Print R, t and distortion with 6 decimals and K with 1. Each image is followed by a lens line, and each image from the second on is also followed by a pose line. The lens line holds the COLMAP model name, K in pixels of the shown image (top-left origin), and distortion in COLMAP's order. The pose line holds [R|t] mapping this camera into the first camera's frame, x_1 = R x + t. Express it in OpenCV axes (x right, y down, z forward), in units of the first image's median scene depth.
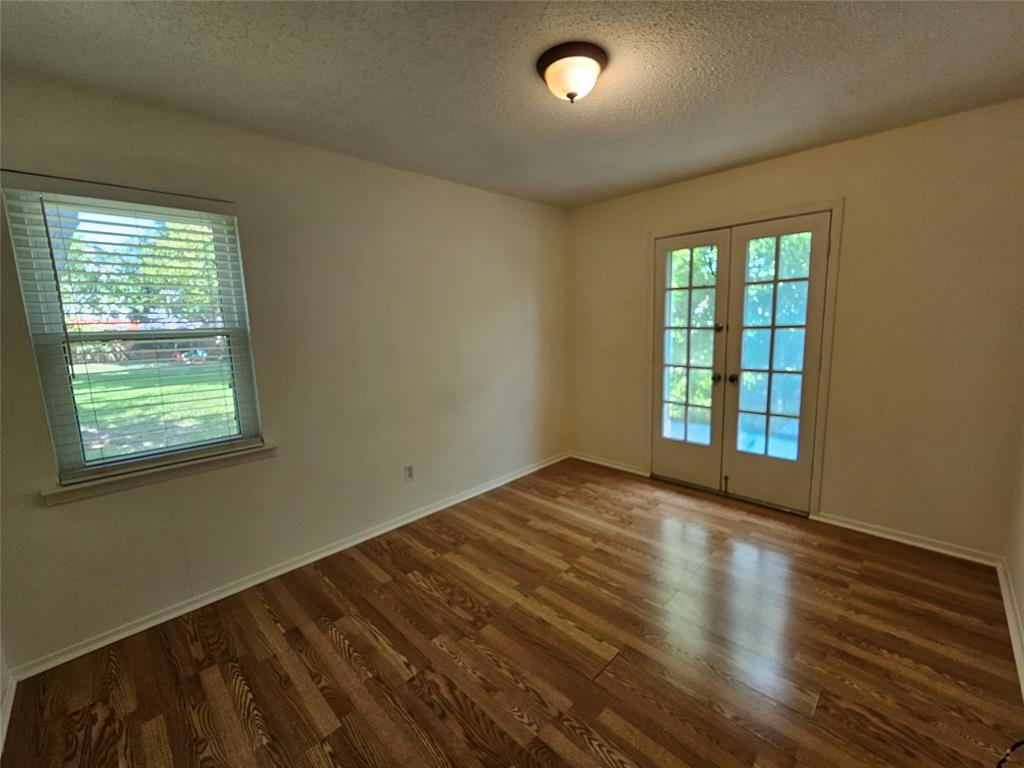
lens RADIAL K [[422.3, 0, 516.0], [0, 422.3, 382.4], [0, 0, 1]] dist [0.001515, 0.000276]
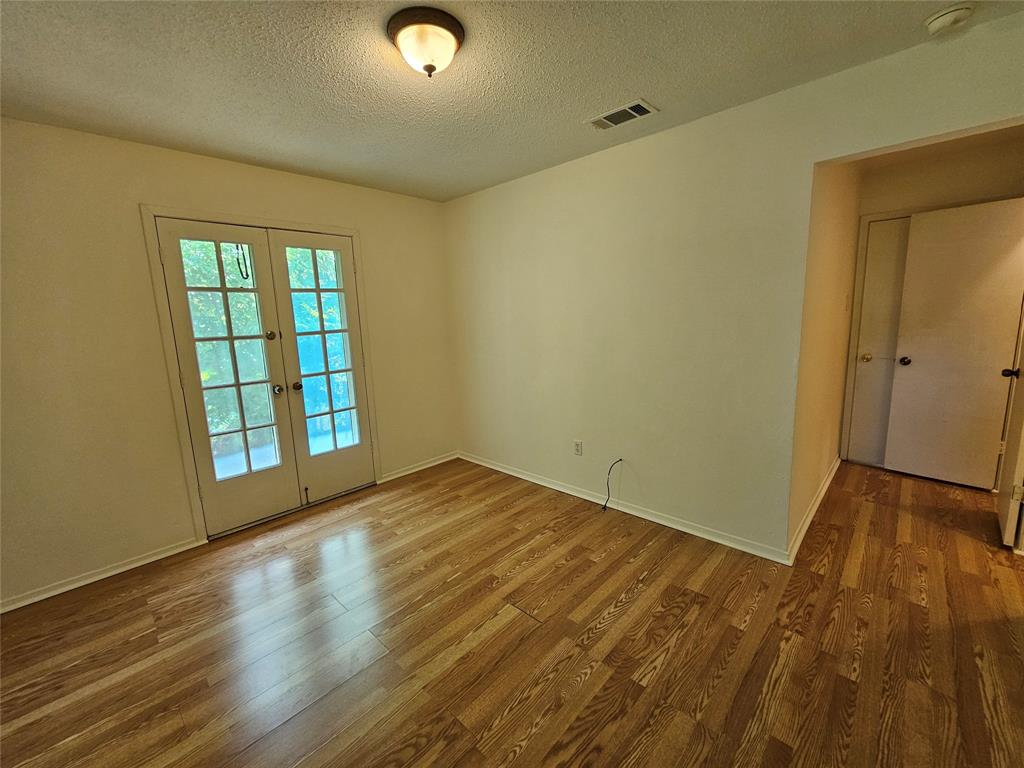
lens RADIAL K [[420.6, 0, 517.9], [0, 420.6, 380.8], [0, 0, 1]] dist [-0.000431, 0.000192]
pose [[-0.018571, -0.129334, 0.991427, -0.566402], [0.187330, 0.973588, 0.130515, -0.065514], [-0.982121, 0.188148, 0.006148, 0.608436]]
